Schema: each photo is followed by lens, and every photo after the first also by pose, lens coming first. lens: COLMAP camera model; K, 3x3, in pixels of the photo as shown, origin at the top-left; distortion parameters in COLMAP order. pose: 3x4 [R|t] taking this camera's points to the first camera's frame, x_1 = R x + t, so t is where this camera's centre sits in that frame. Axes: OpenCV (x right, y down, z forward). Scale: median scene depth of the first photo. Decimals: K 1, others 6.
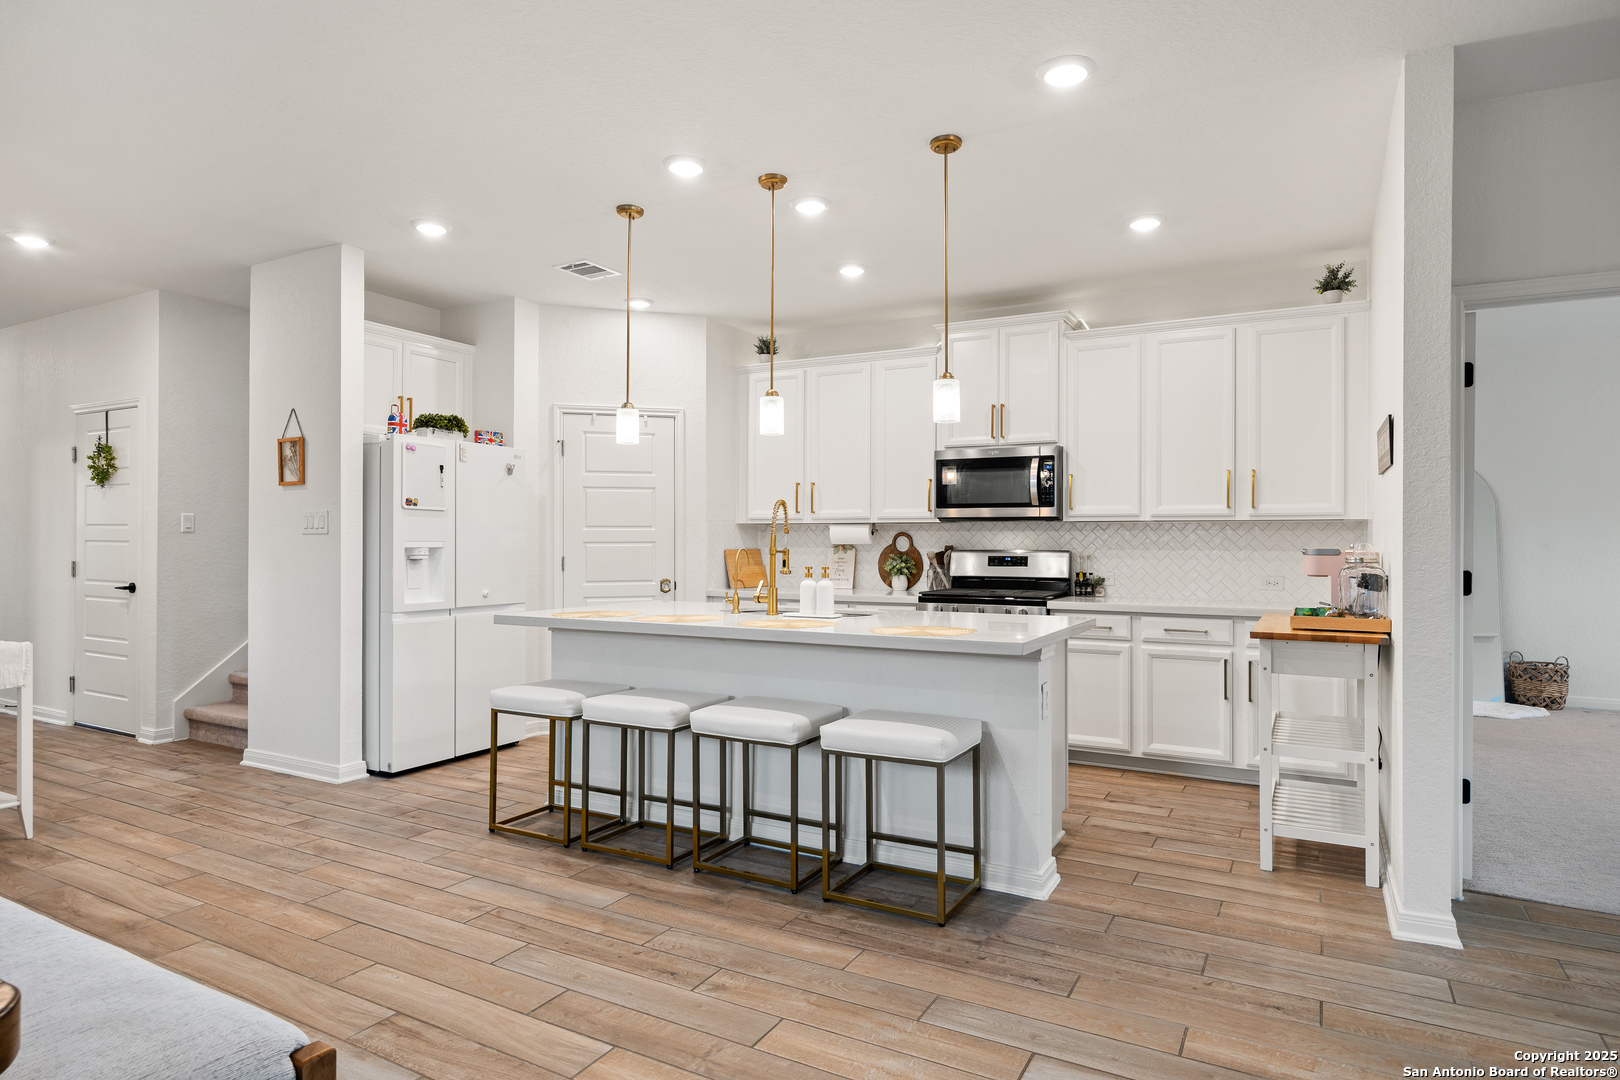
lens RADIAL K [[896.6, 0, 810.0], [0, 896.6, 540.0], [0, 0, 1]] dist [-0.003340, -0.000890]
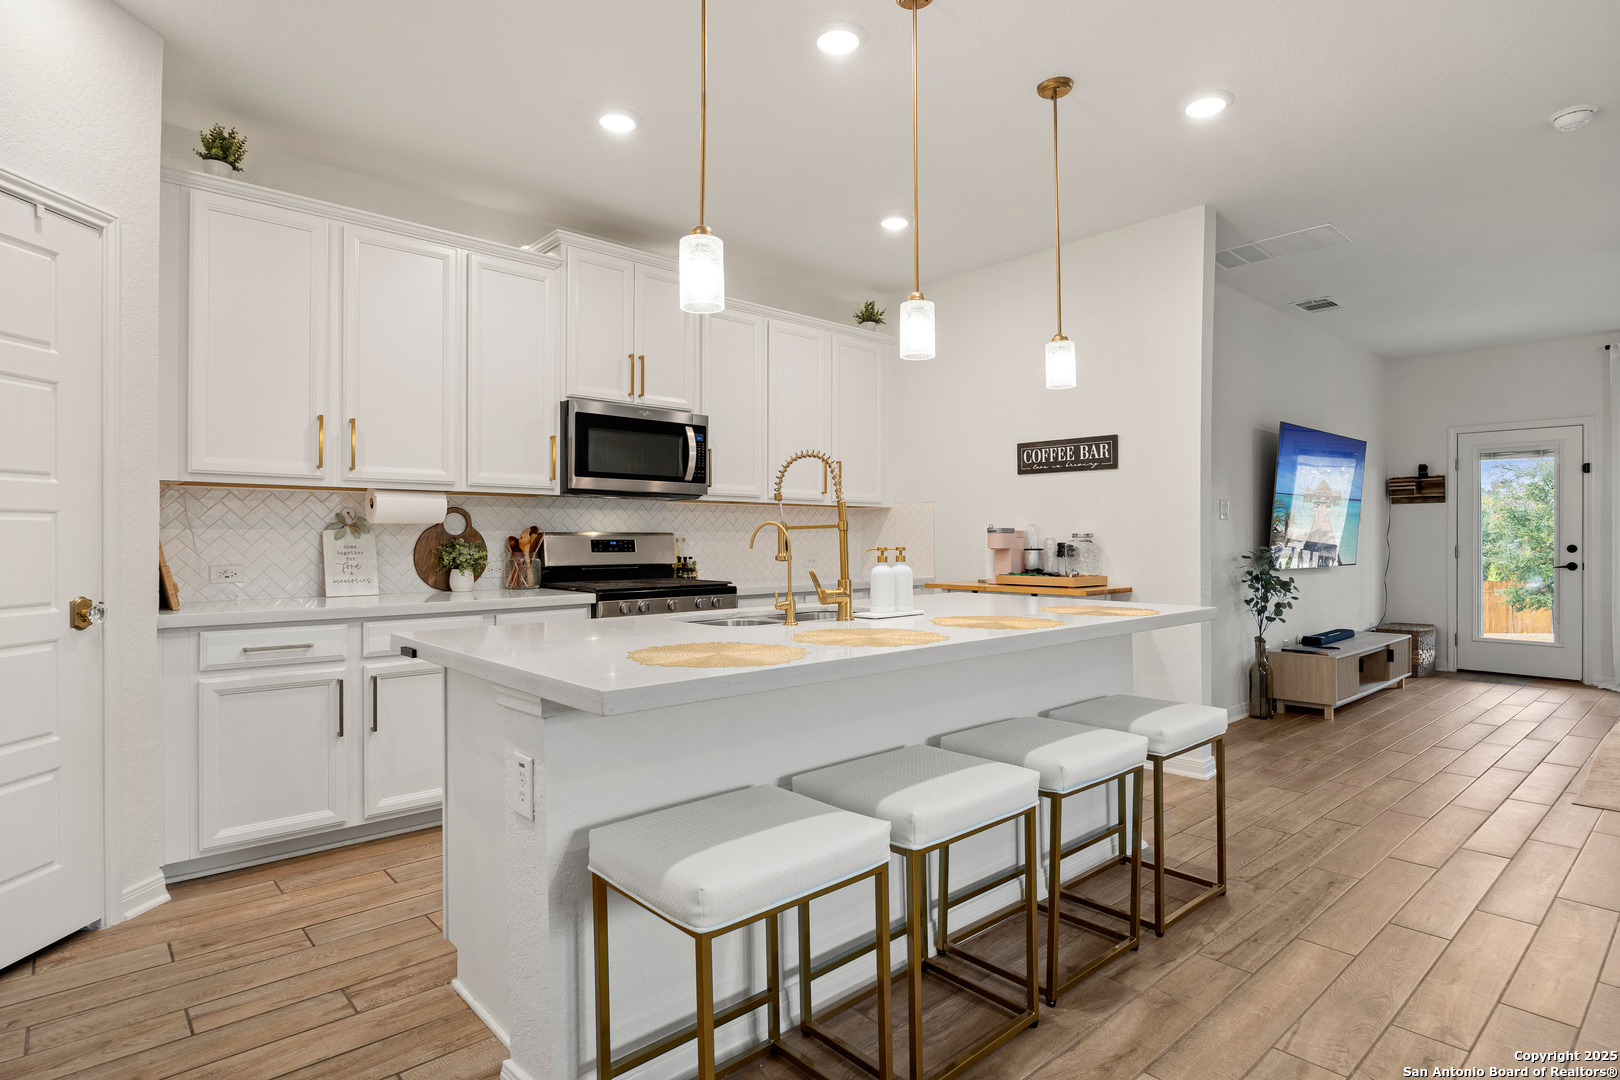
lens RADIAL K [[846.9, 0, 810.0], [0, 846.9, 540.0], [0, 0, 1]] dist [-0.006514, -0.001234]
pose [[0.330719, -0.003496, 0.943723, -0.686518], [-0.002604, 0.999986, 0.004617, 0.021405], [-0.943726, -0.003985, 0.330705, 0.854888]]
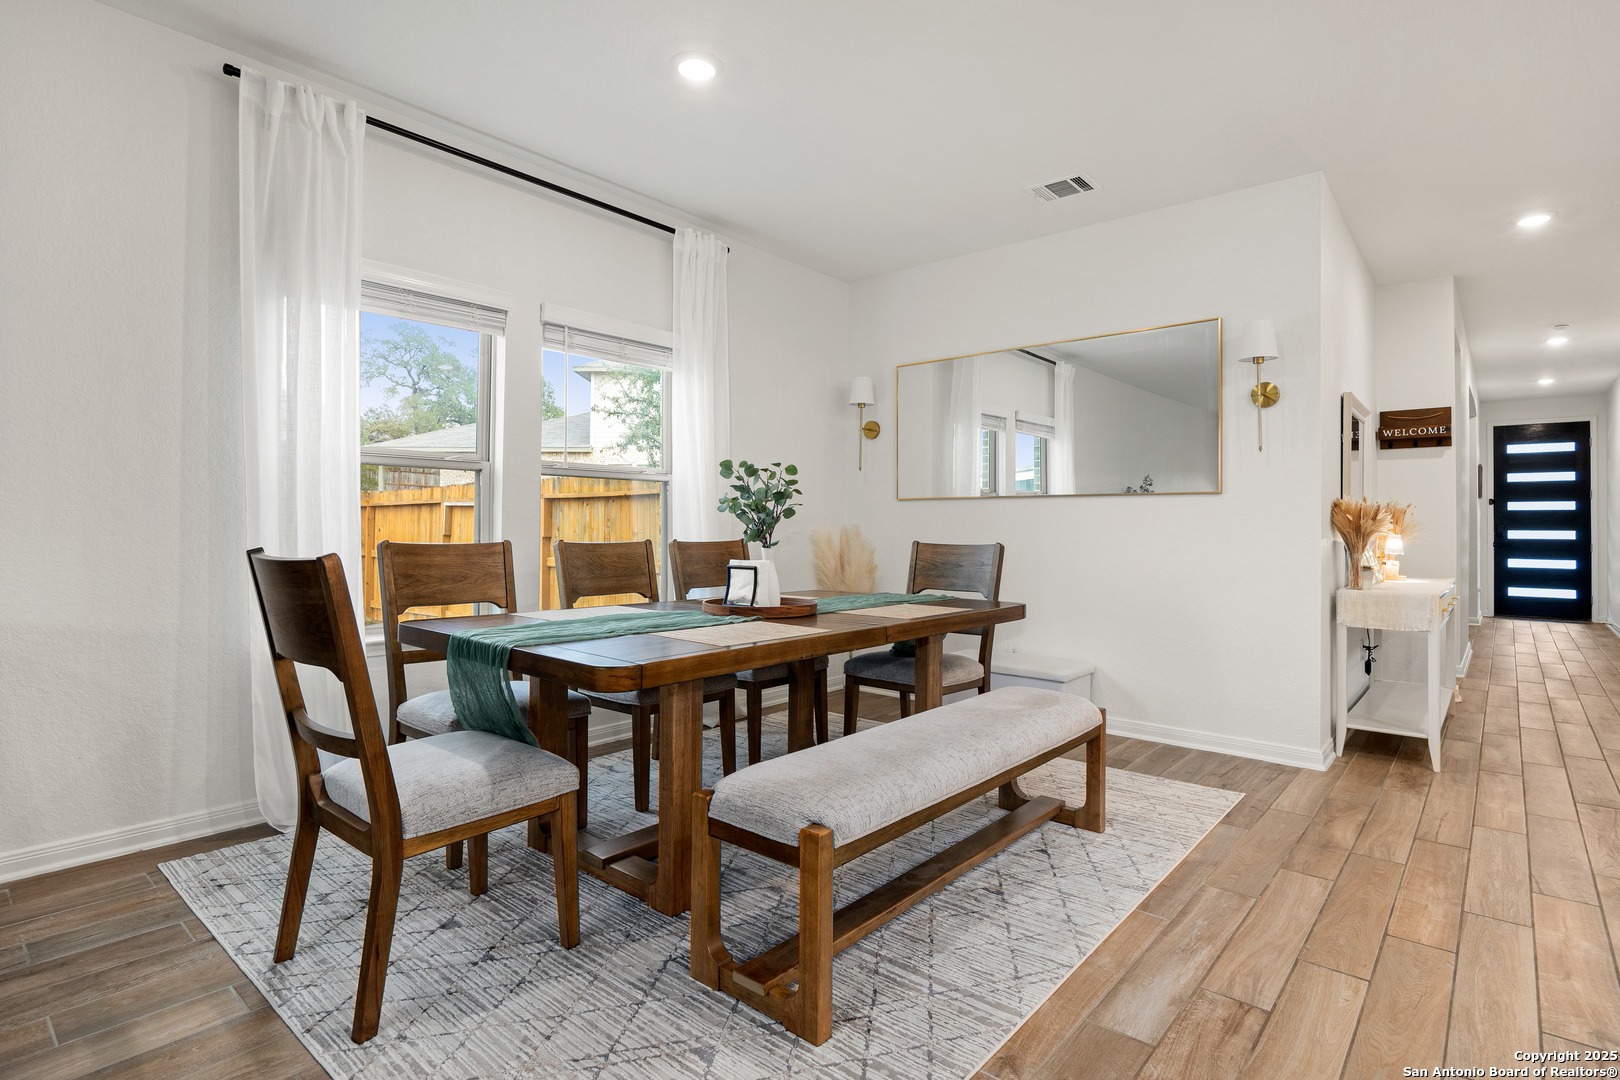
lens RADIAL K [[813.3, 0, 806.6], [0, 813.3, 520.3], [0, 0, 1]] dist [-0.006023, 0.000364]
pose [[-0.208283, -0.011725, -0.977998, 0.251763], [-0.004147, 0.999930, -0.011105, 0.040024], [0.978060, 0.001743, -0.208317, 0.446385]]
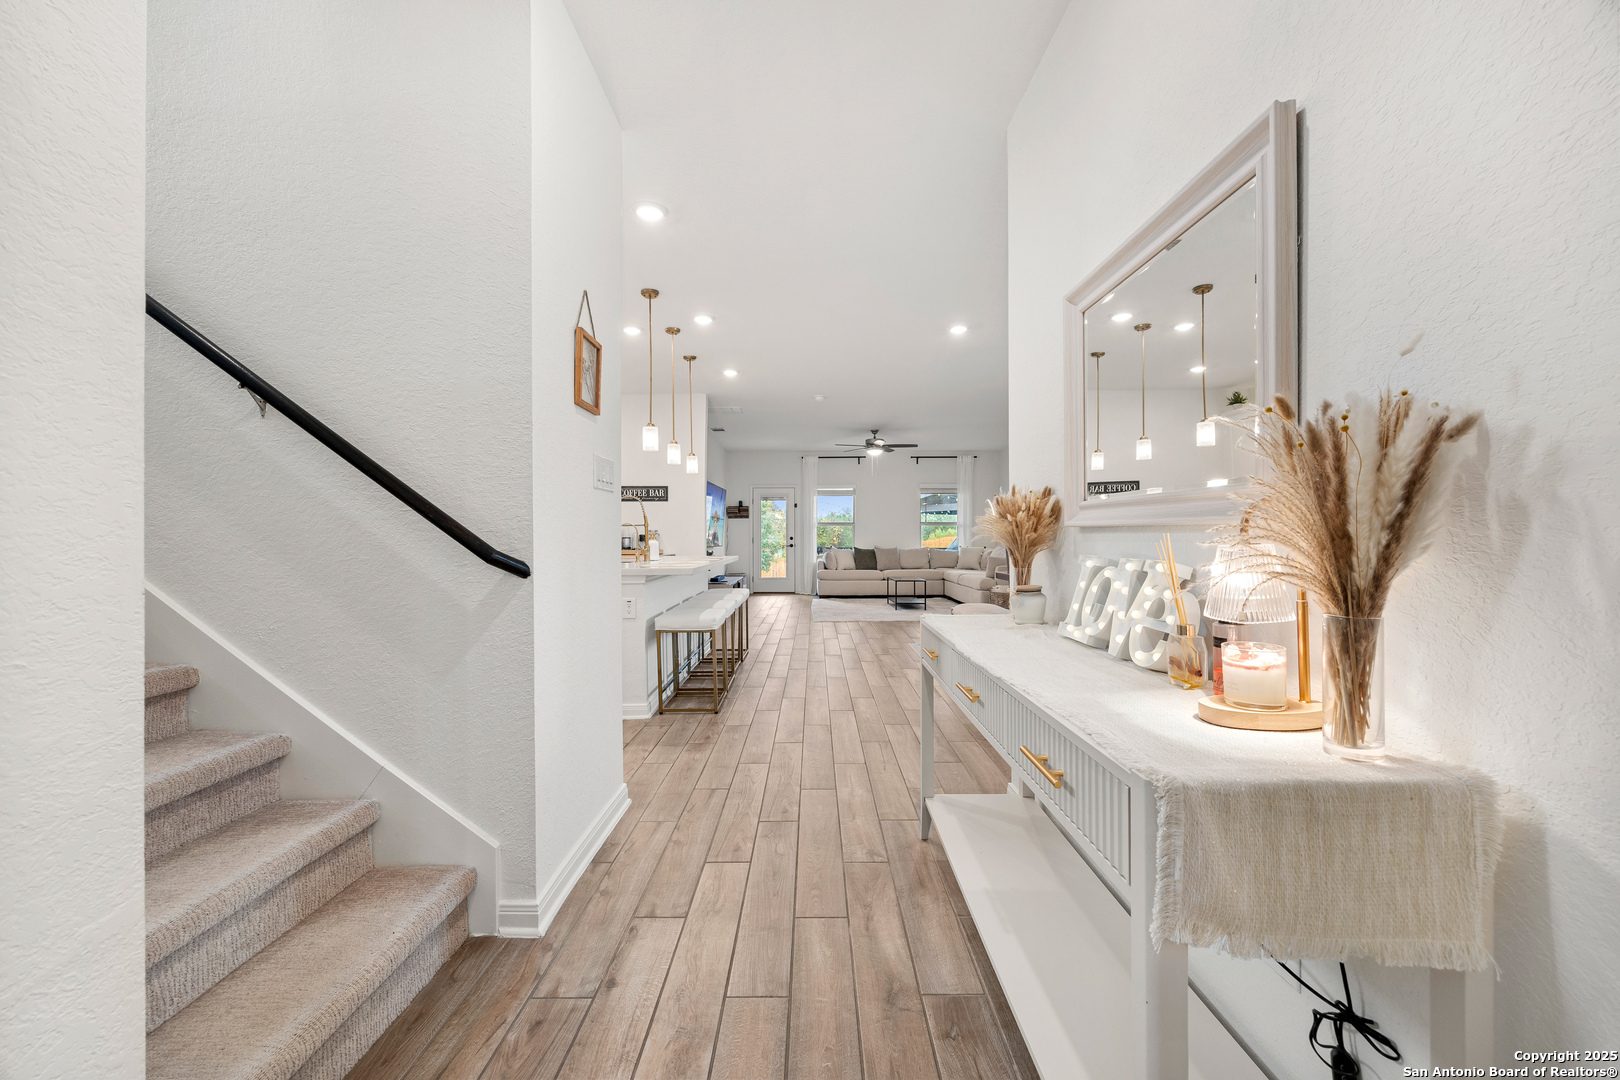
lens RADIAL K [[619.2, 0, 810.0], [0, 619.2, 540.0], [0, 0, 1]] dist [-0.000091, 0.000016]
pose [[-0.476329, -0.003354, 0.879261, -1.331061], [-0.000270, 0.999993, 0.003669, 0.039964], [-0.879267, 0.001510, -0.476327, 1.362874]]
